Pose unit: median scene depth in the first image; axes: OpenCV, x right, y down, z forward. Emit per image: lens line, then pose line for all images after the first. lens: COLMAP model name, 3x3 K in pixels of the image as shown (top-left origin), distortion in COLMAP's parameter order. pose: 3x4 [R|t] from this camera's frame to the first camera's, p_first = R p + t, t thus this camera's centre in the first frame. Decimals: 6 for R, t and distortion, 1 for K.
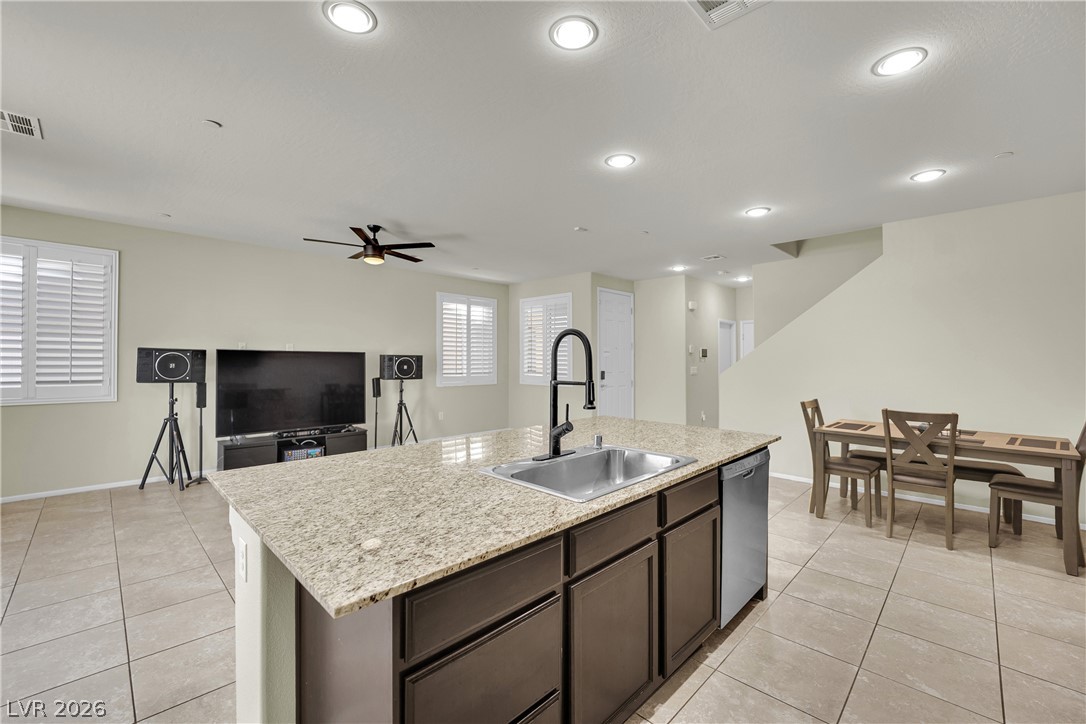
lens RADIAL K [[446.7, 0, 531.2], [0, 446.7, 361.2], [0, 0, 1]] dist [-0.017173, -0.000506]
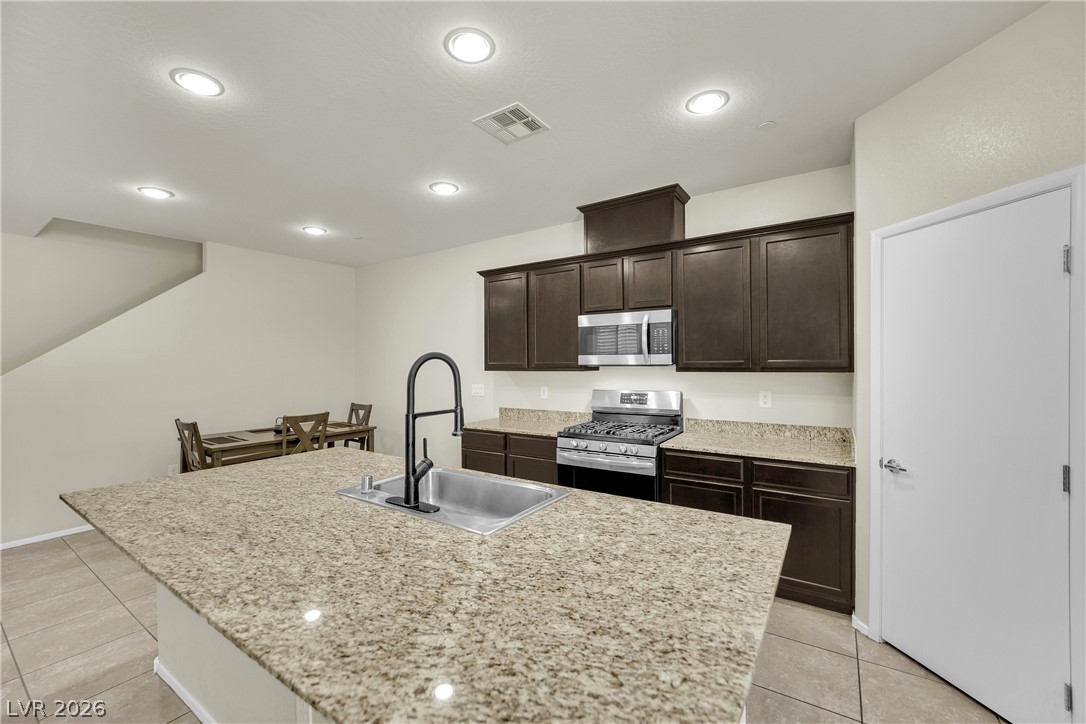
lens RADIAL K [[446.7, 0, 533.7], [0, 446.7, 363.8], [0, 0, 1]] dist [-0.017173, -0.000506]
pose [[-0.189773, -0.015313, 0.981709, -0.695050], [0.011848, 0.999770, 0.017885, -0.052782], [-0.981757, 0.015025, -0.189548, 0.815304]]
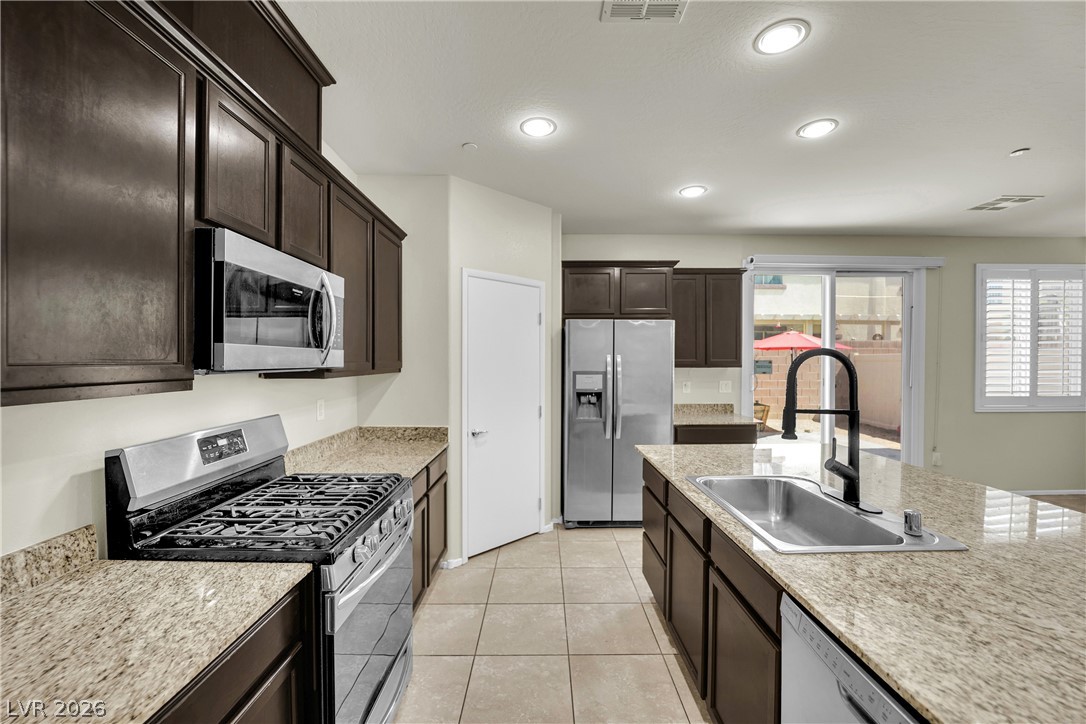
lens RADIAL K [[446.7, 0, 541.1], [0, 446.7, 363.6], [0, 0, 1]] dist [-0.017173, -0.000506]
pose [[-0.706269, -0.003616, -0.707934, 0.890095], [-0.010519, 0.999930, 0.005386, -0.035265], [0.707865, 0.011250, -0.706258, 1.014224]]
